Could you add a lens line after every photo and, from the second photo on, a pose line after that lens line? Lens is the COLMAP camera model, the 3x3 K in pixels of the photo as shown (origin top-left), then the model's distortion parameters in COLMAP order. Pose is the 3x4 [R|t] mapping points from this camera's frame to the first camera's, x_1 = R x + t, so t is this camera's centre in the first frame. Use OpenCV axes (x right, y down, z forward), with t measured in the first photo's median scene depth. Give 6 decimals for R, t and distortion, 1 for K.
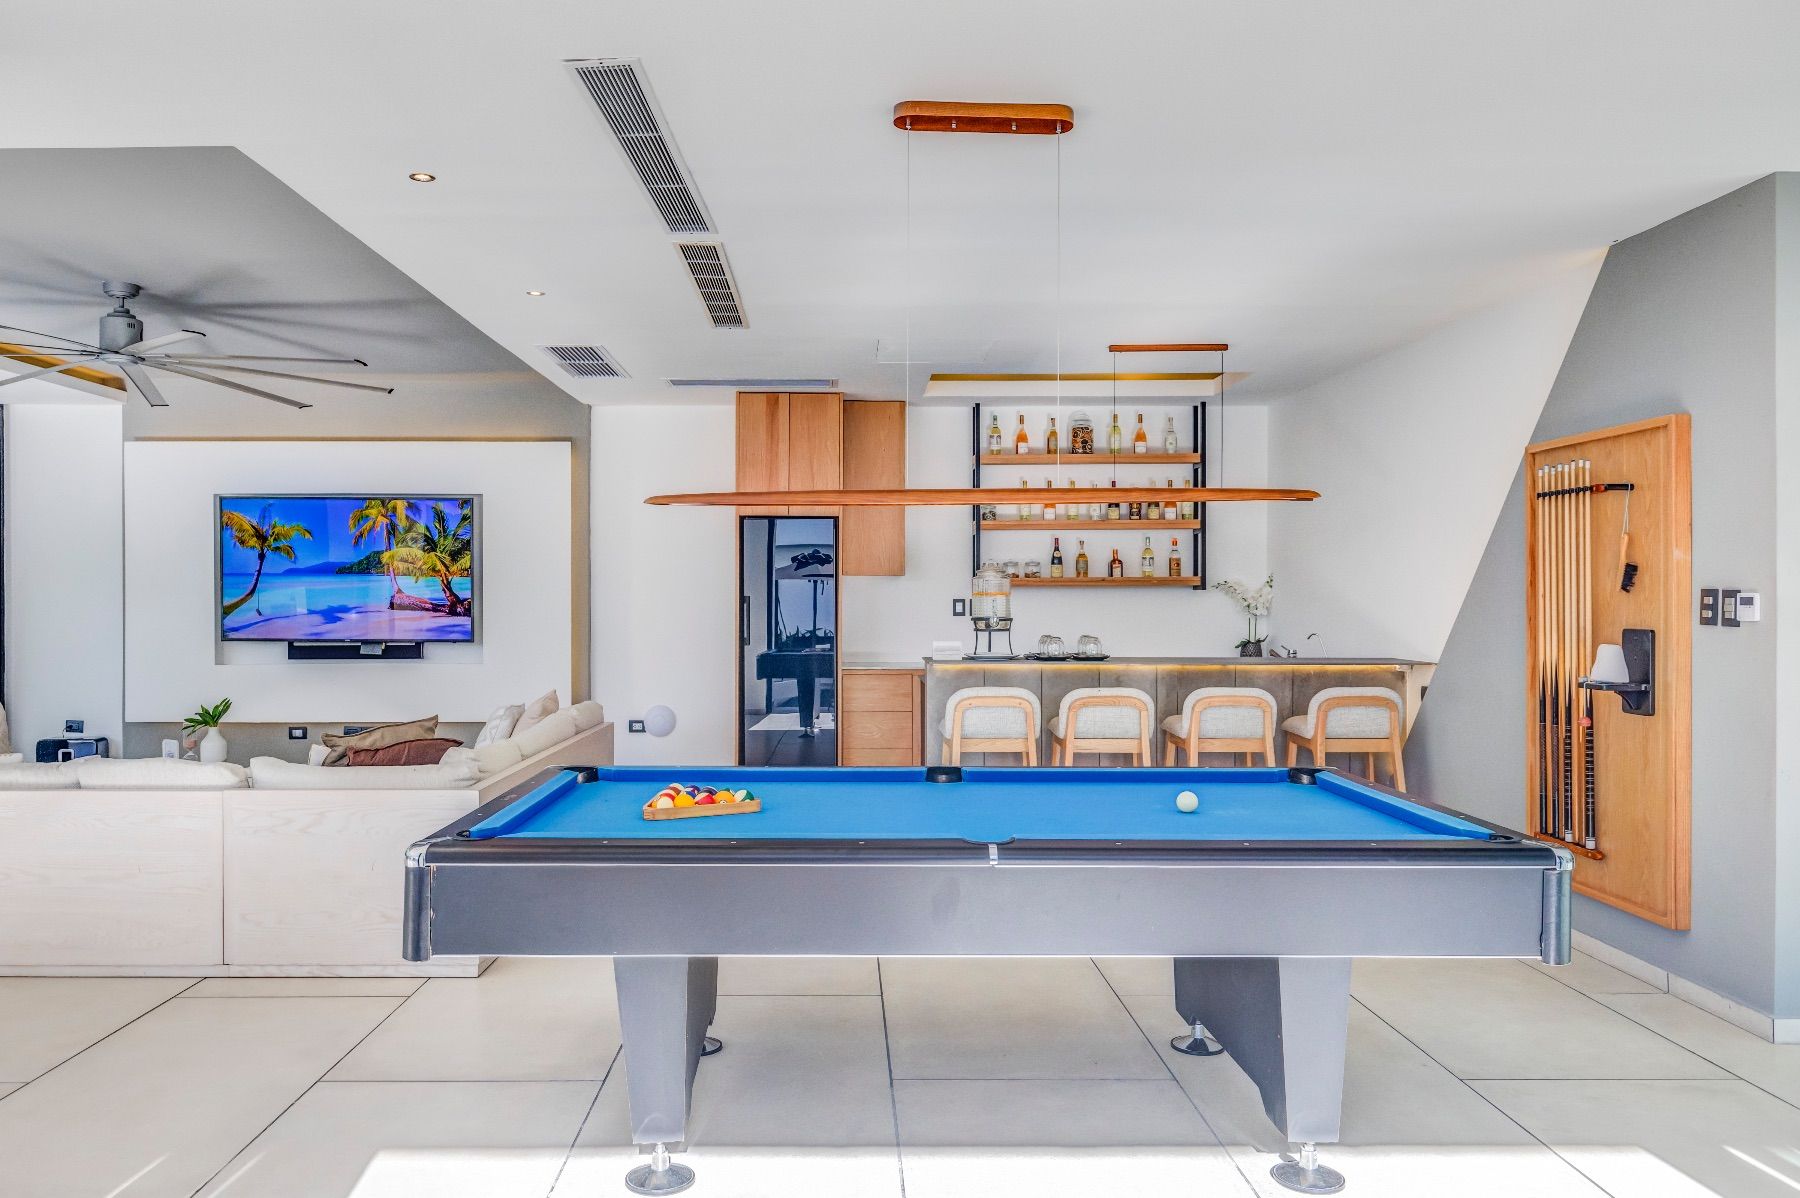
lens RADIAL K [[1303.0, 0, 843.1], [0, 1303.0, 600.8], [0, 0, 1]] dist [0.000497, 0.000524]
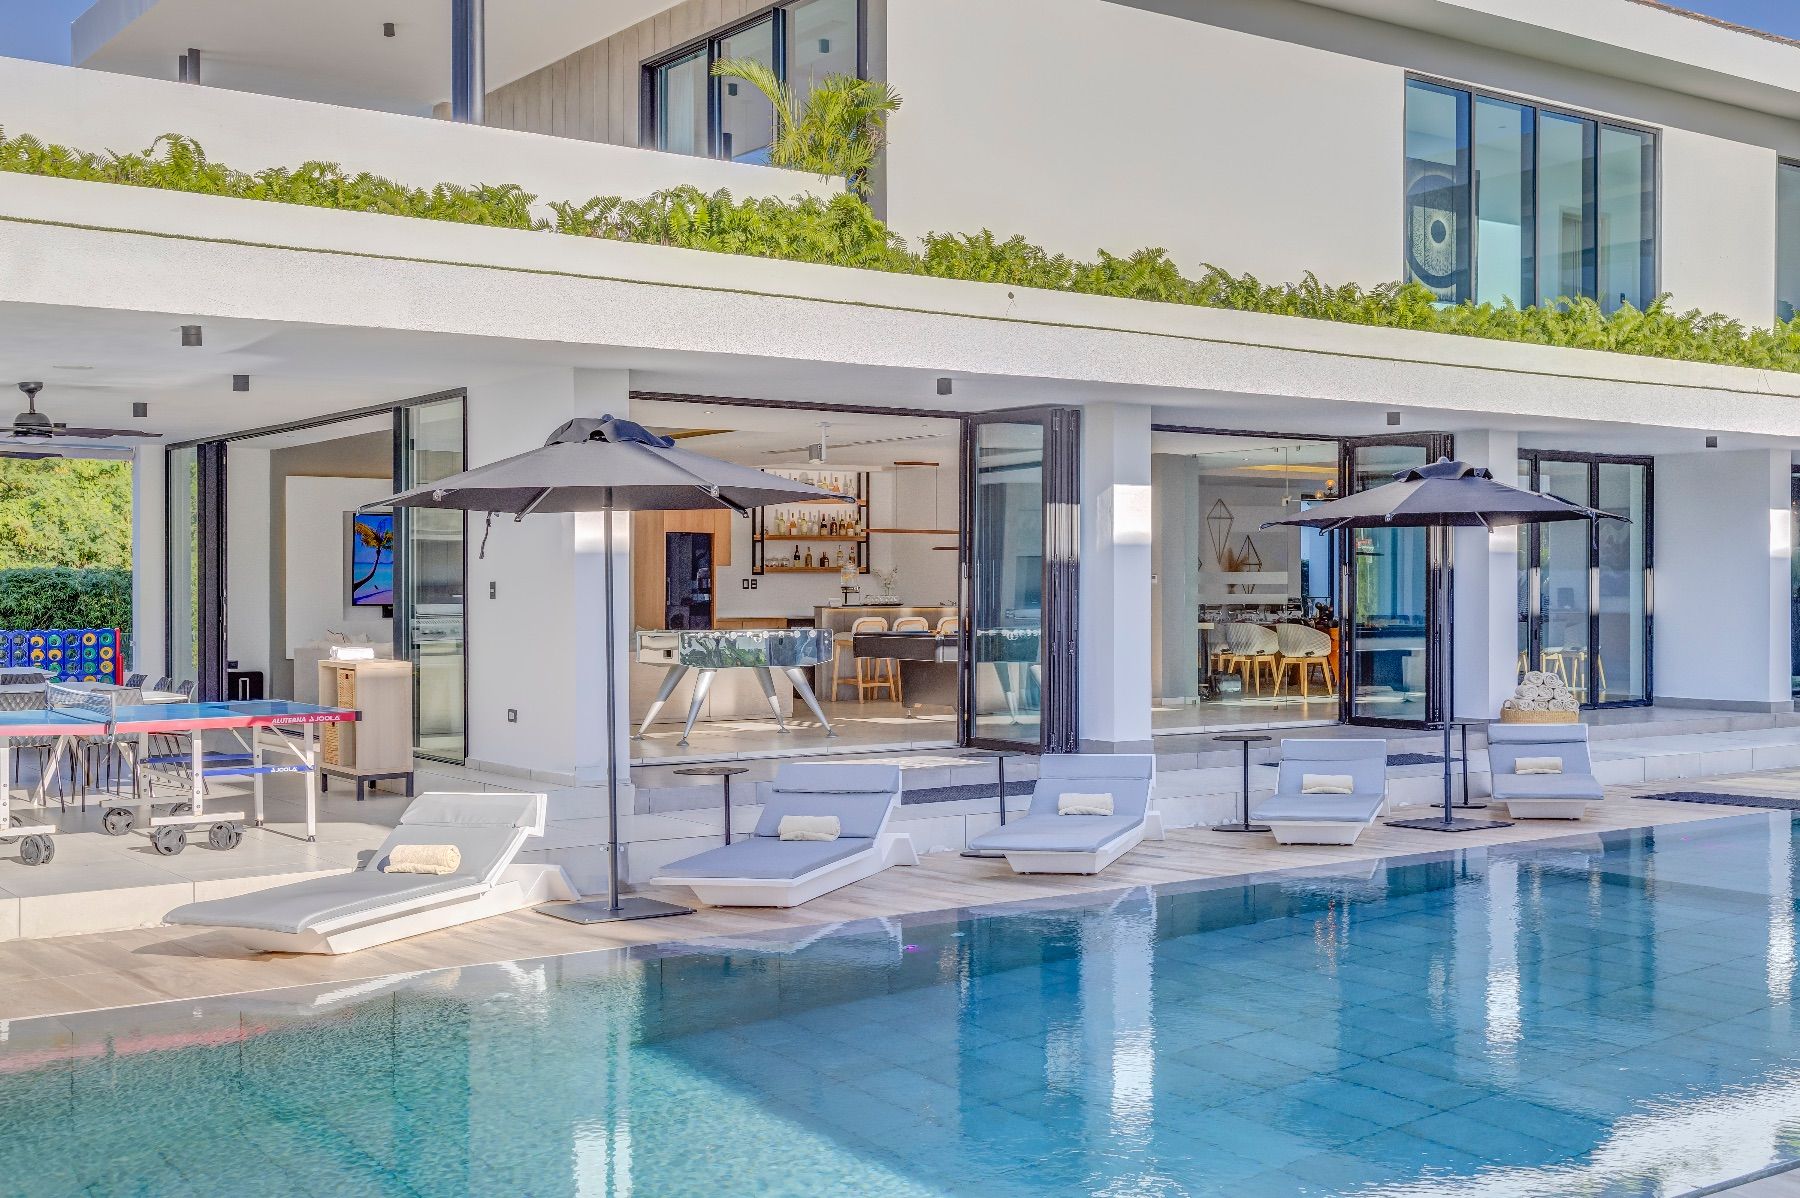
lens RADIAL K [[2013.8, 0, 900.0], [0, 2013.8, 599.0], [0, 0, 1]] dist [0.019701, 0.014095]
pose [[0.817824, -0.005202, 0.575444, -1.323271], [0.005453, 0.999984, 0.001290, 0.023116], [-0.575442, 0.002083, 0.817840, -1.347165]]
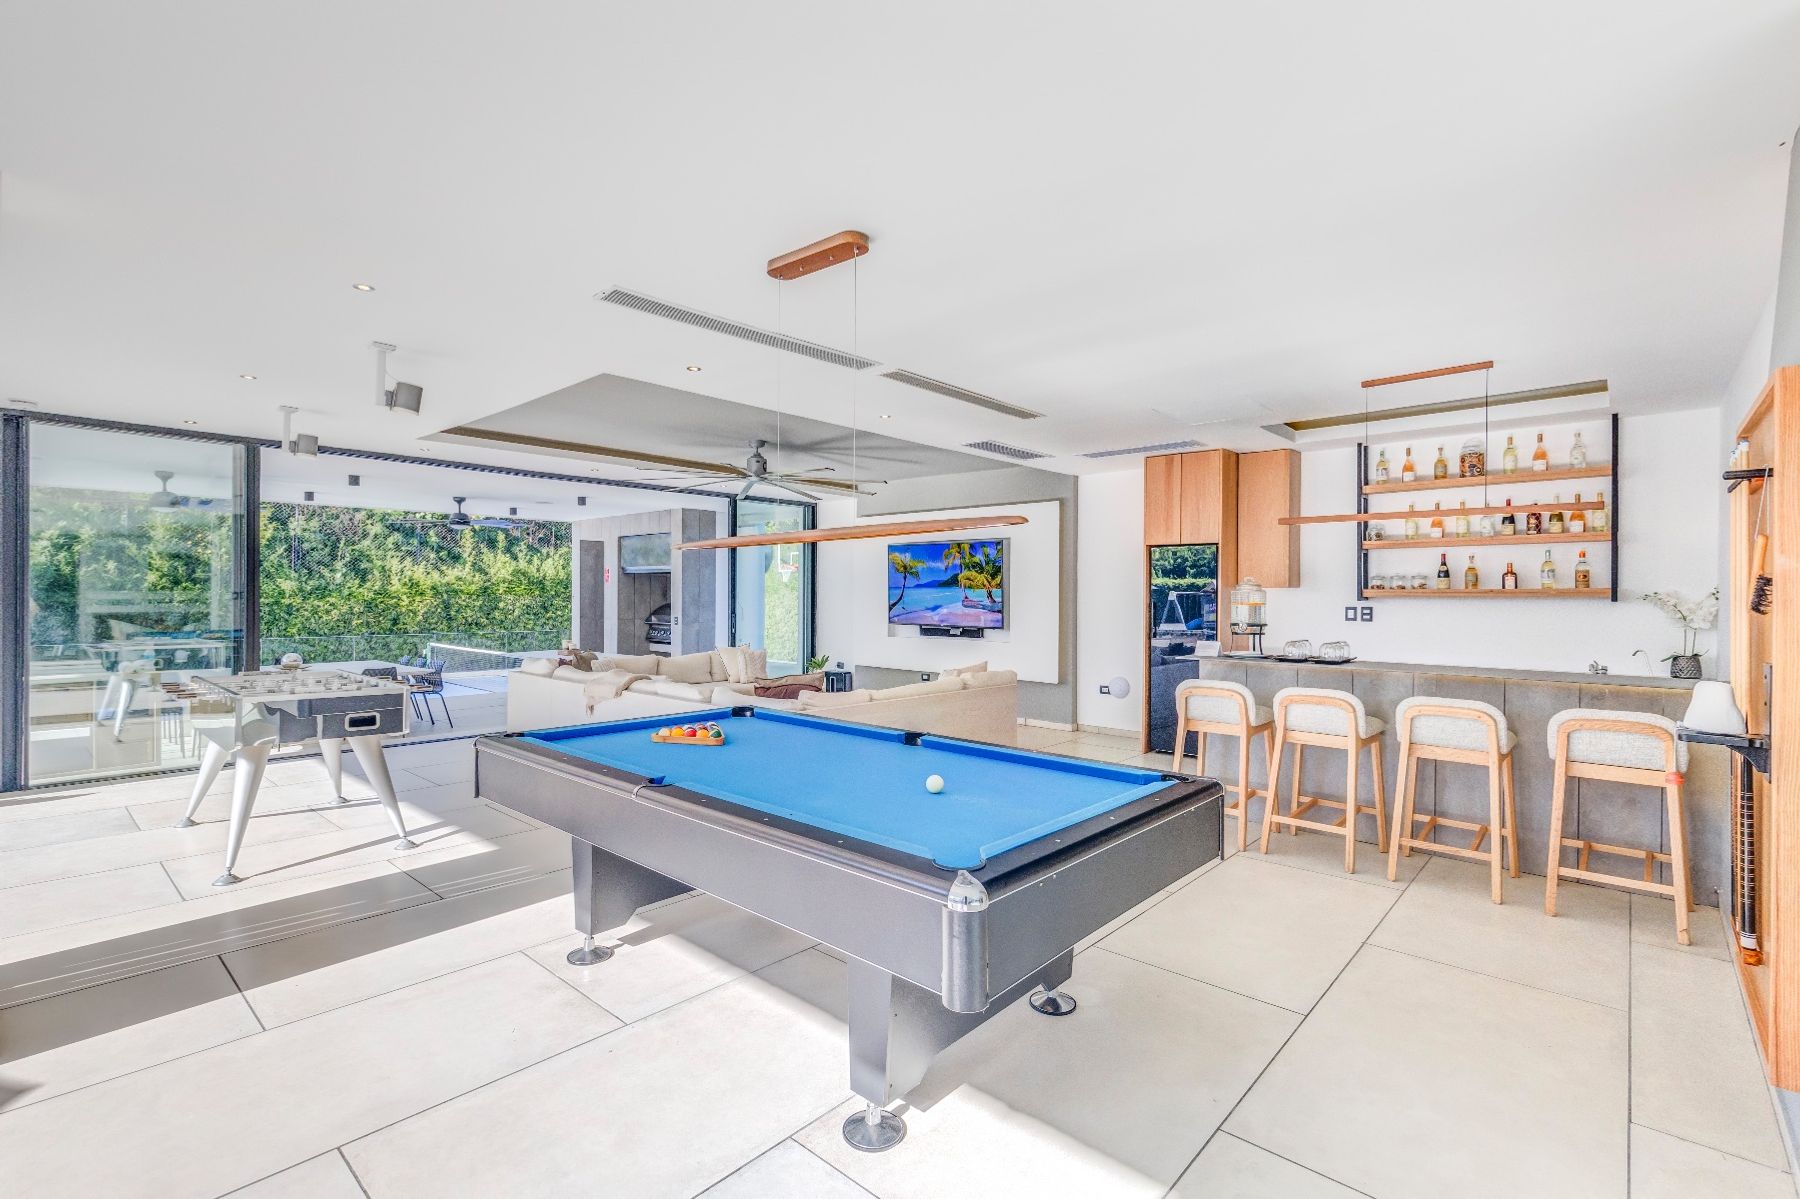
lens RADIAL K [[807.0, 0, 900.0], [0, 807.0, 599.5], [0, 0, 1]] dist [0.011743, -0.000499]
pose [[0.742893, 0.008411, -0.669357, 0.289437], [-0.009214, 0.999955, 0.002339, -0.006235], [0.669346, 0.004430, 0.742937, 0.169260]]
